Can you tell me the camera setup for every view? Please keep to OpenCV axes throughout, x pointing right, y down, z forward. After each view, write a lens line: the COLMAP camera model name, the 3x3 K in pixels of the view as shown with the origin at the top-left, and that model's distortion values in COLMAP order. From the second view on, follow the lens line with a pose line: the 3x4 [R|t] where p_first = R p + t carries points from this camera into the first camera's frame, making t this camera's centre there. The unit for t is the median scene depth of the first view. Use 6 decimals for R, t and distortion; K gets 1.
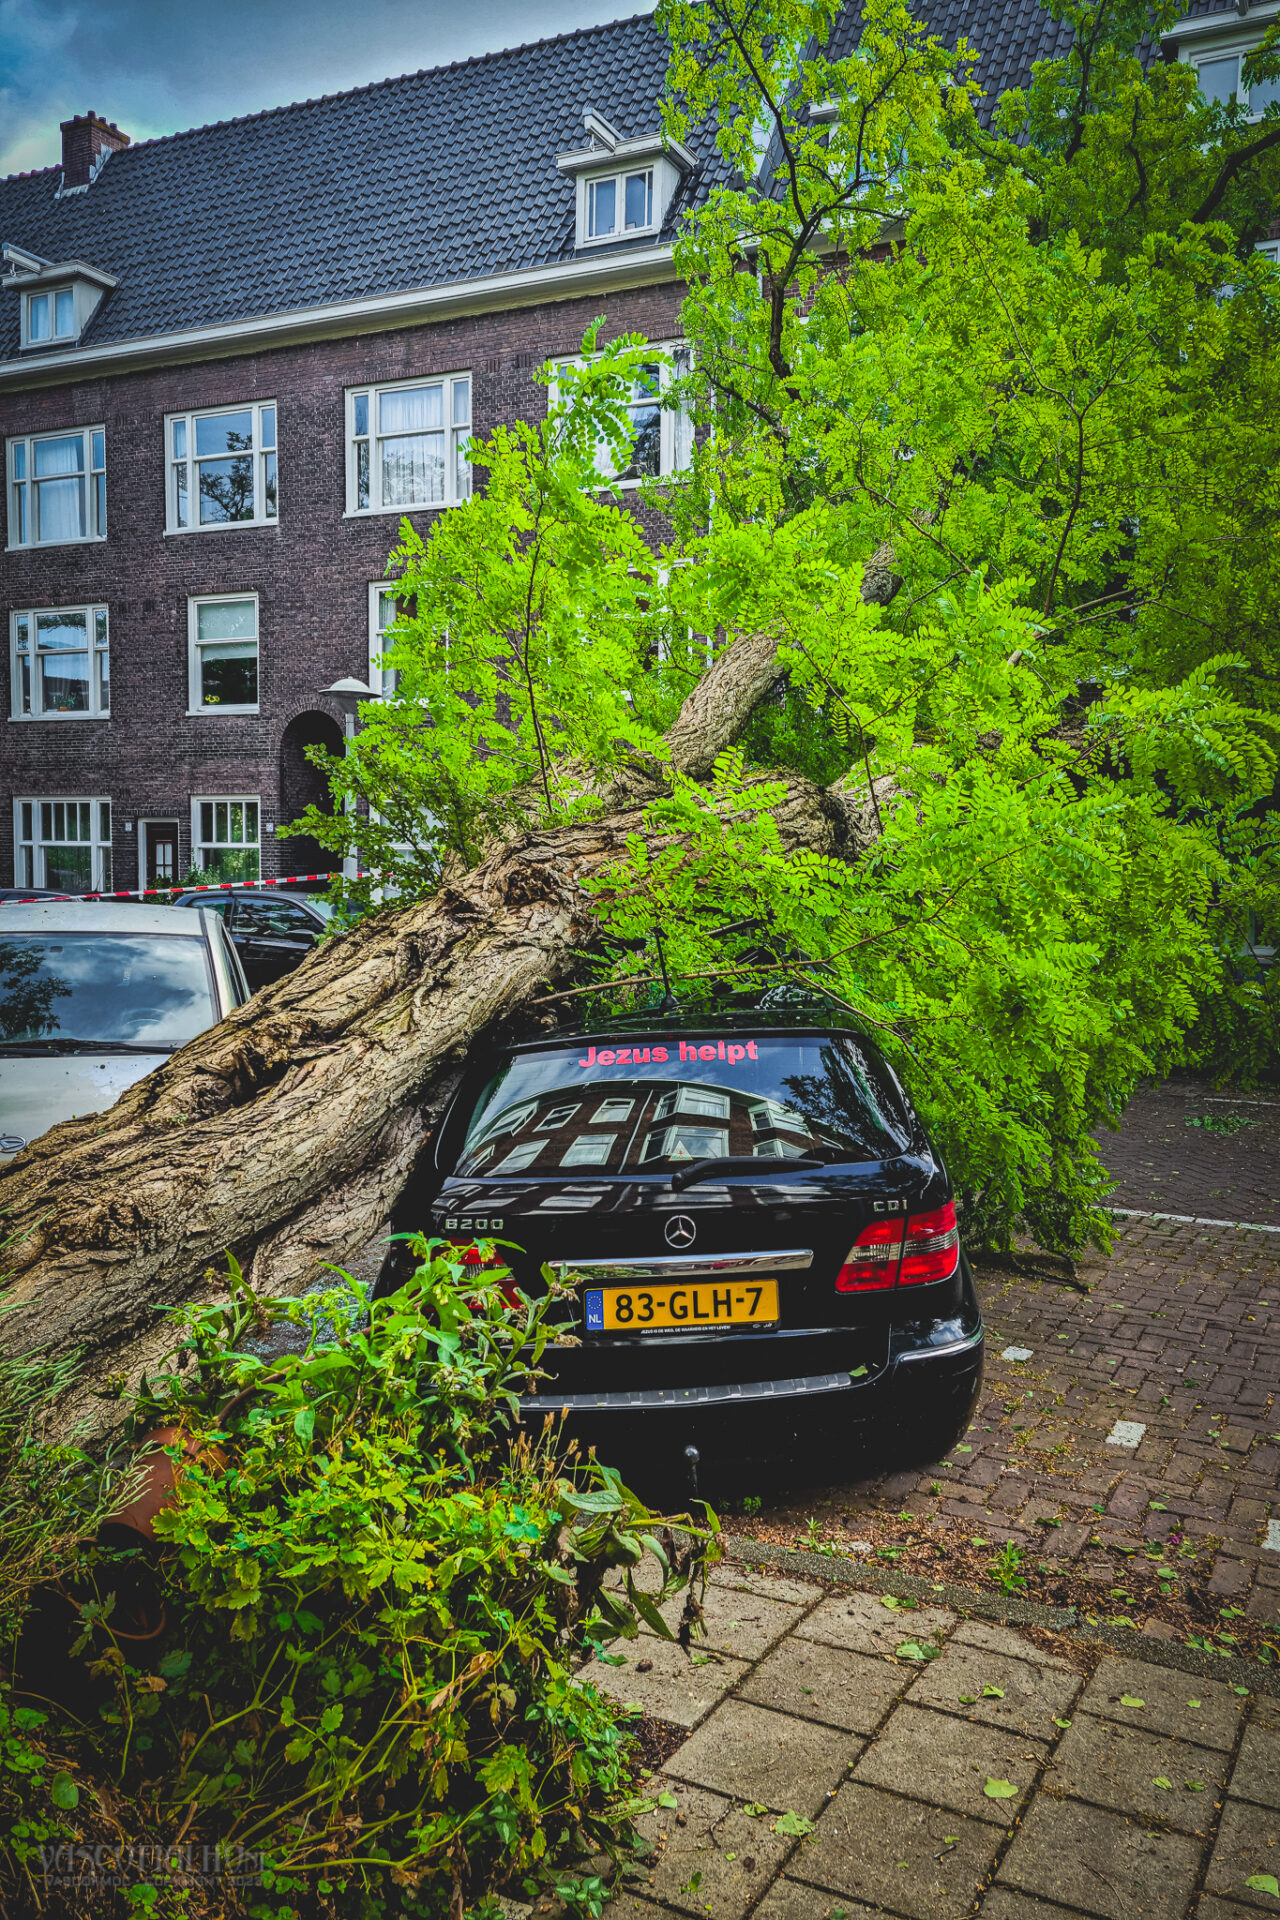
lens RADIAL K [[1476.9, 0, 737.8], [0, 1476.9, 954.8], [0, 0, 1]] dist [0.106844, -0.094890]
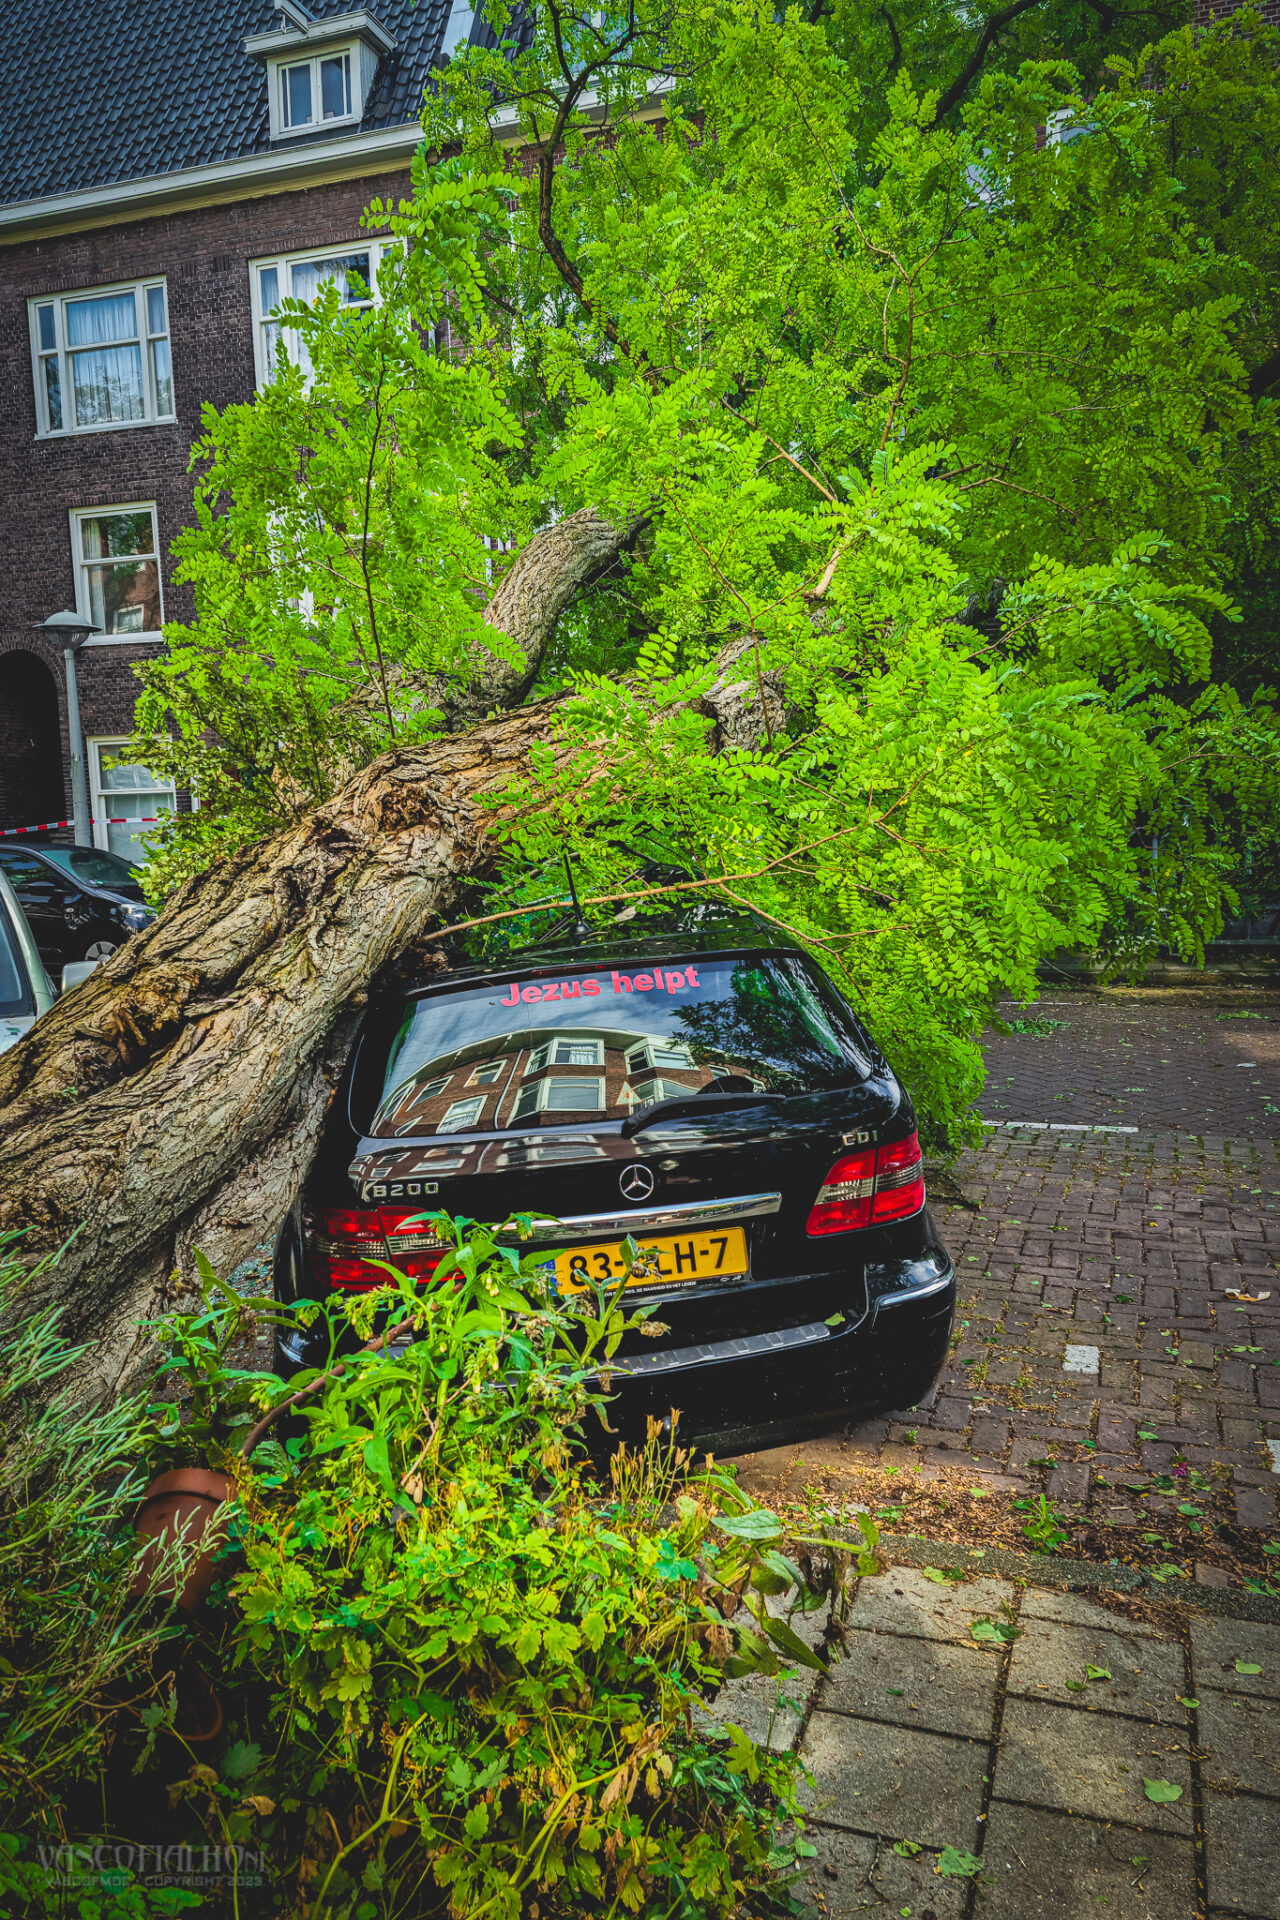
lens RADIAL K [[1485.8, 0, 588.2], [0, 1485.8, 961.5], [0, 0, 1]] dist [0.109690, -0.109110]
pose [[0.995003, -0.057786, 0.081424, -0.125060], [0.053516, 0.997122, 0.053694, 0.003382], [-0.084293, -0.049068, 0.995232, 0.105356]]
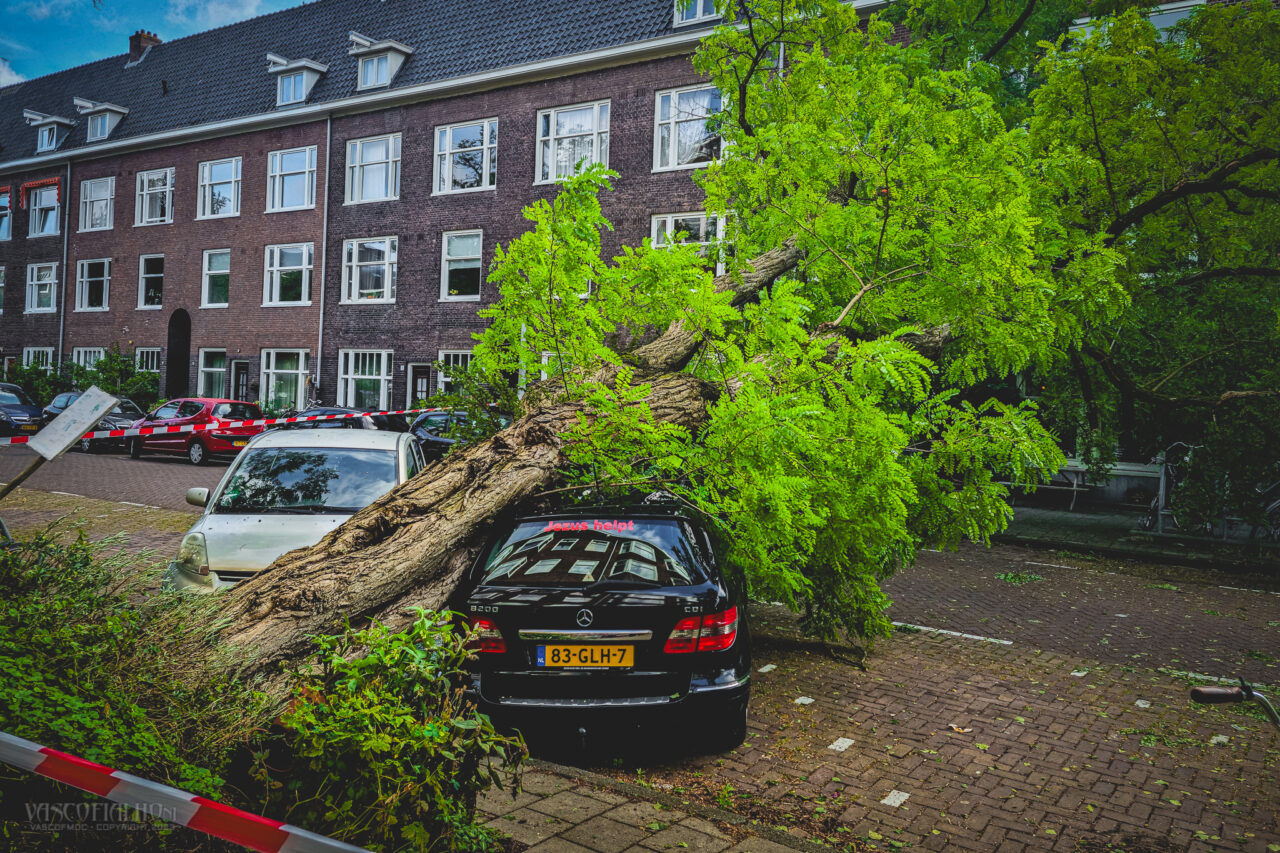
lens RADIAL K [[972.7, 0, 667.7], [0, 972.7, 370.8], [0, 0, 1]] dist [0.075418, -0.001654]
pose [[0.991516, 0.015578, -0.129046, 0.219246], [-0.025923, 0.996547, -0.078880, -0.039072], [0.127371, 0.081556, 0.988496, -0.284370]]
